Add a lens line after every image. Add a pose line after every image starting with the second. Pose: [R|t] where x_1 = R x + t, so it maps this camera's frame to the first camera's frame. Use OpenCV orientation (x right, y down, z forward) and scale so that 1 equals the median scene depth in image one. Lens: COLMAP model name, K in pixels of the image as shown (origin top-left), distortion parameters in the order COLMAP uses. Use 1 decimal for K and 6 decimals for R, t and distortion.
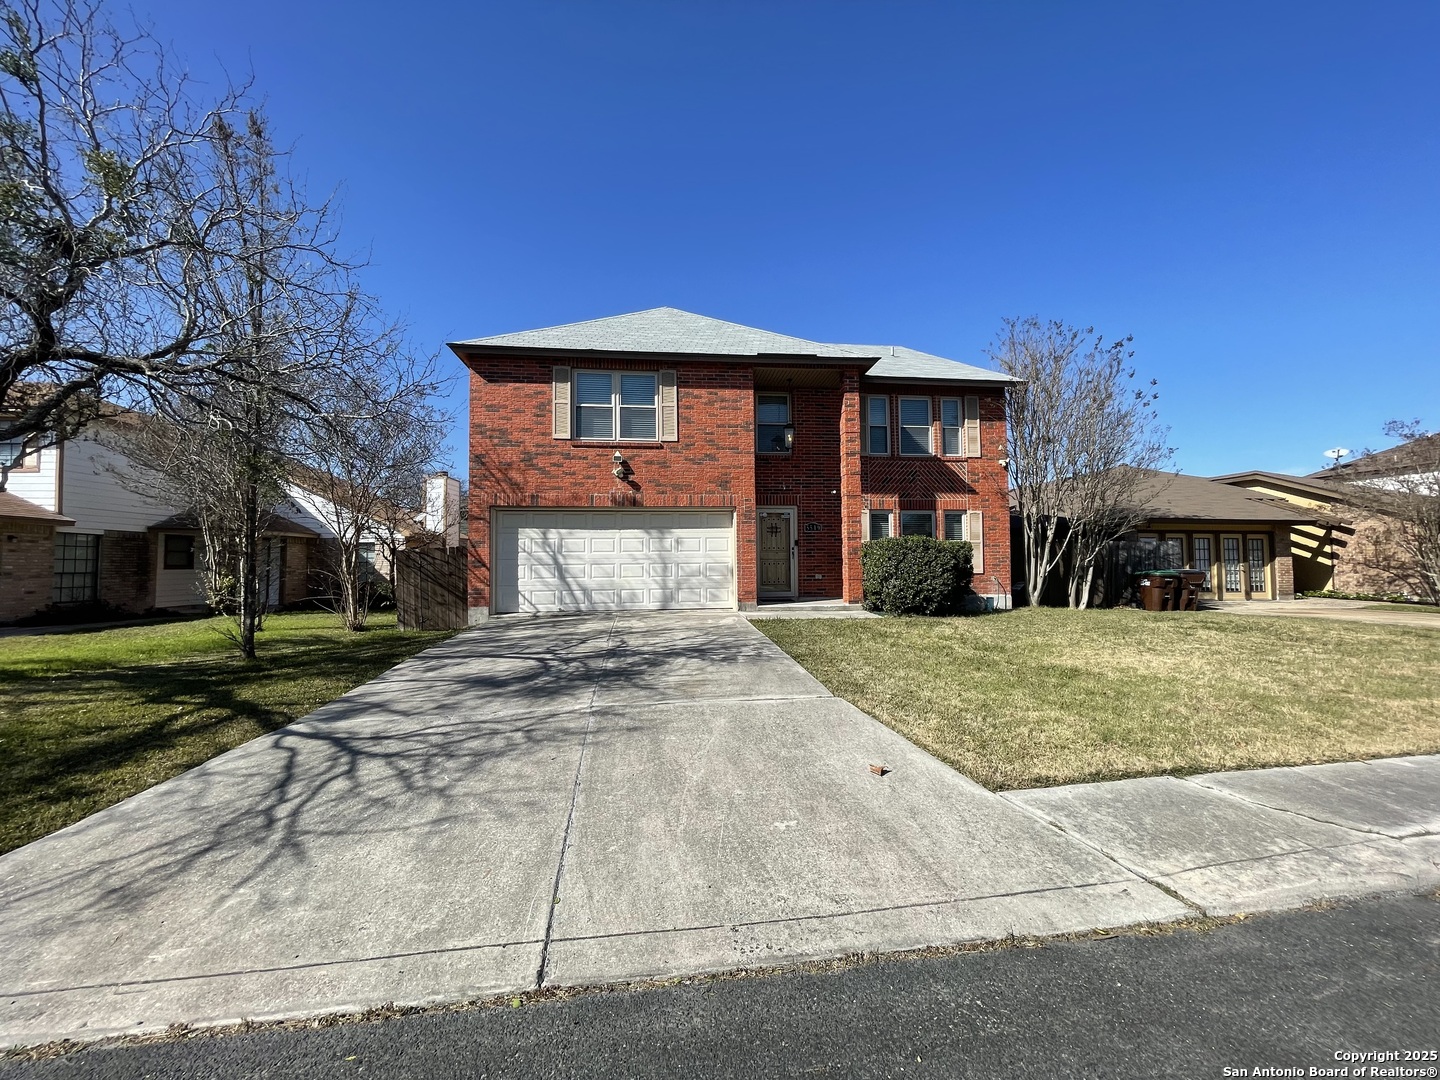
lens RADIAL K [[583.2, 0, 724.0], [0, 583.2, 538.0], [0, 0, 1]] dist [-0.002906, -0.000506]
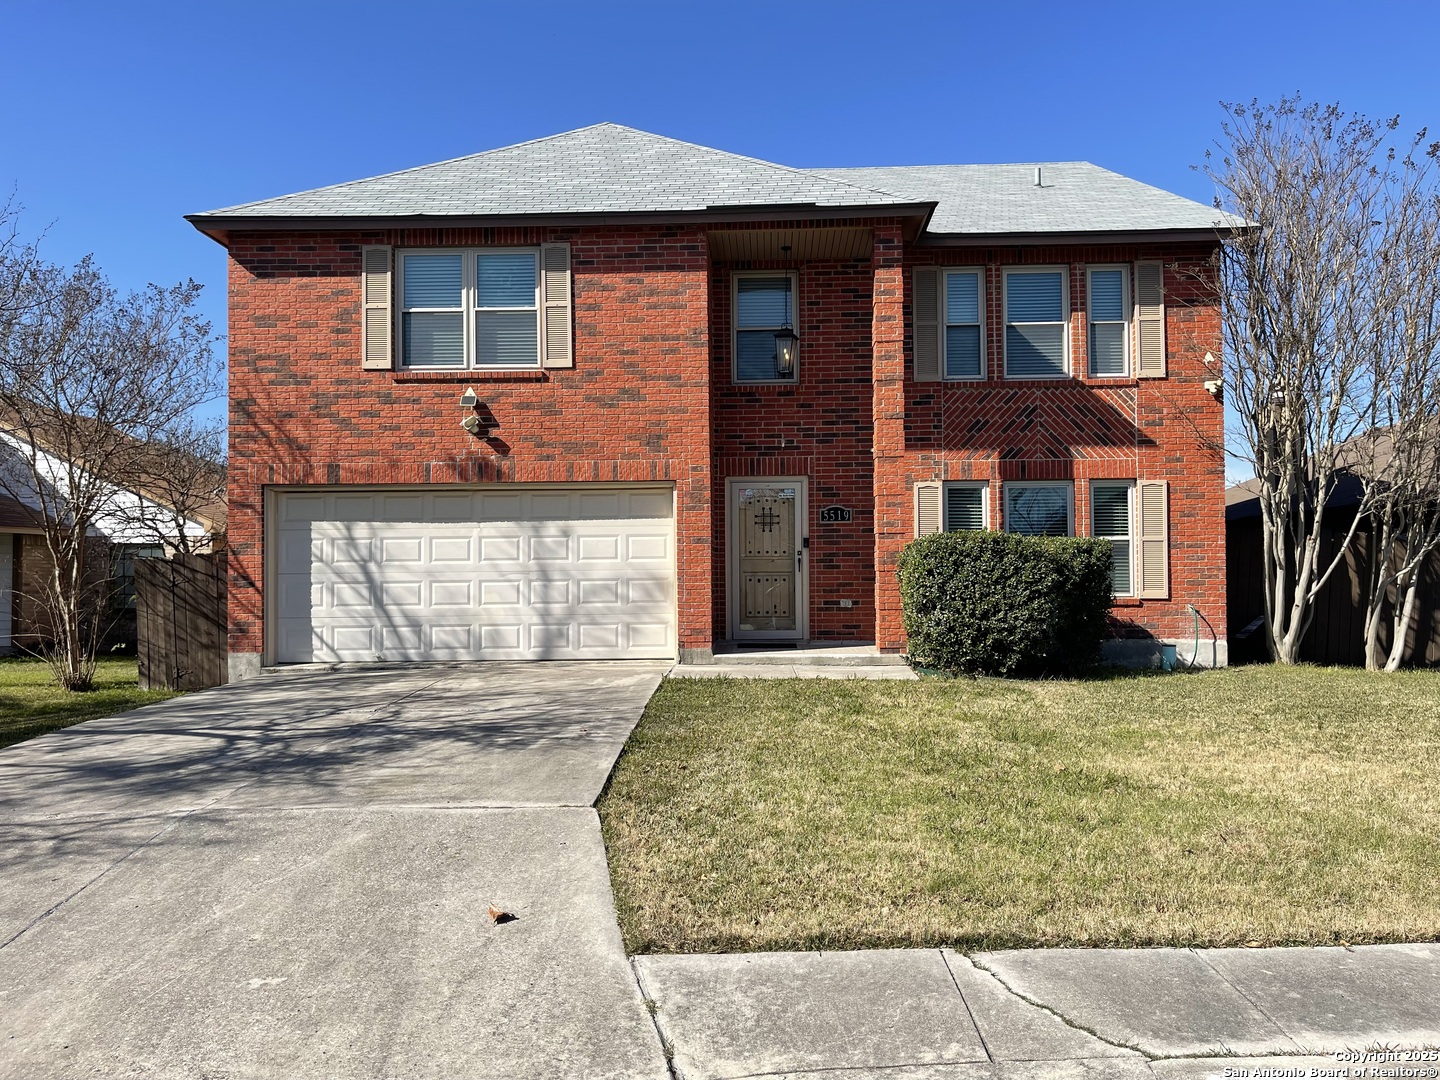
lens RADIAL K [[1094.8, 0, 724.6], [0, 1094.8, 539.3], [0, 0, 1]] dist [0.043523, -0.046271]
pose [[0.988393, -0.005035, -0.151836, 0.230666], [0.006790, 0.999916, 0.011043, -0.007644], [0.151768, -0.011946, 0.988344, -0.047229]]
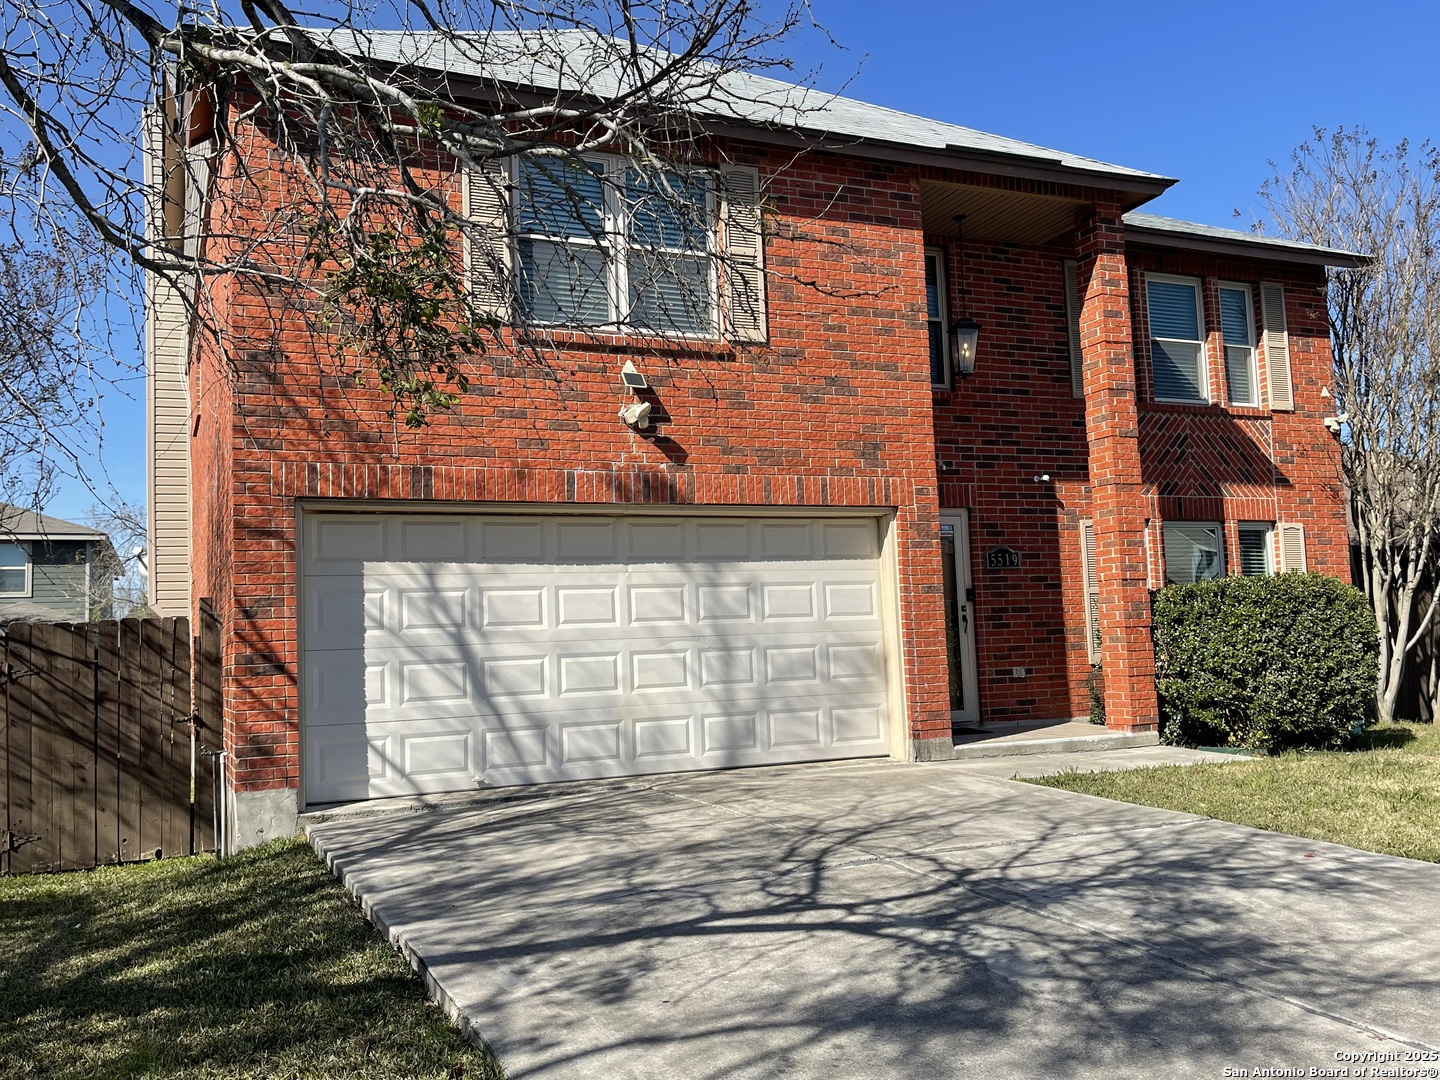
lens RADIAL K [[1261.6, 0, 721.6], [0, 1261.6, 531.4], [0, 0, 1]] dist [0.040253, -0.015534]
pose [[0.953035, 0.001432, 0.302856, -0.370950], [0.016217, 0.998313, -0.055754, 0.011691], [-0.302425, 0.058047, 0.951404, 0.188094]]
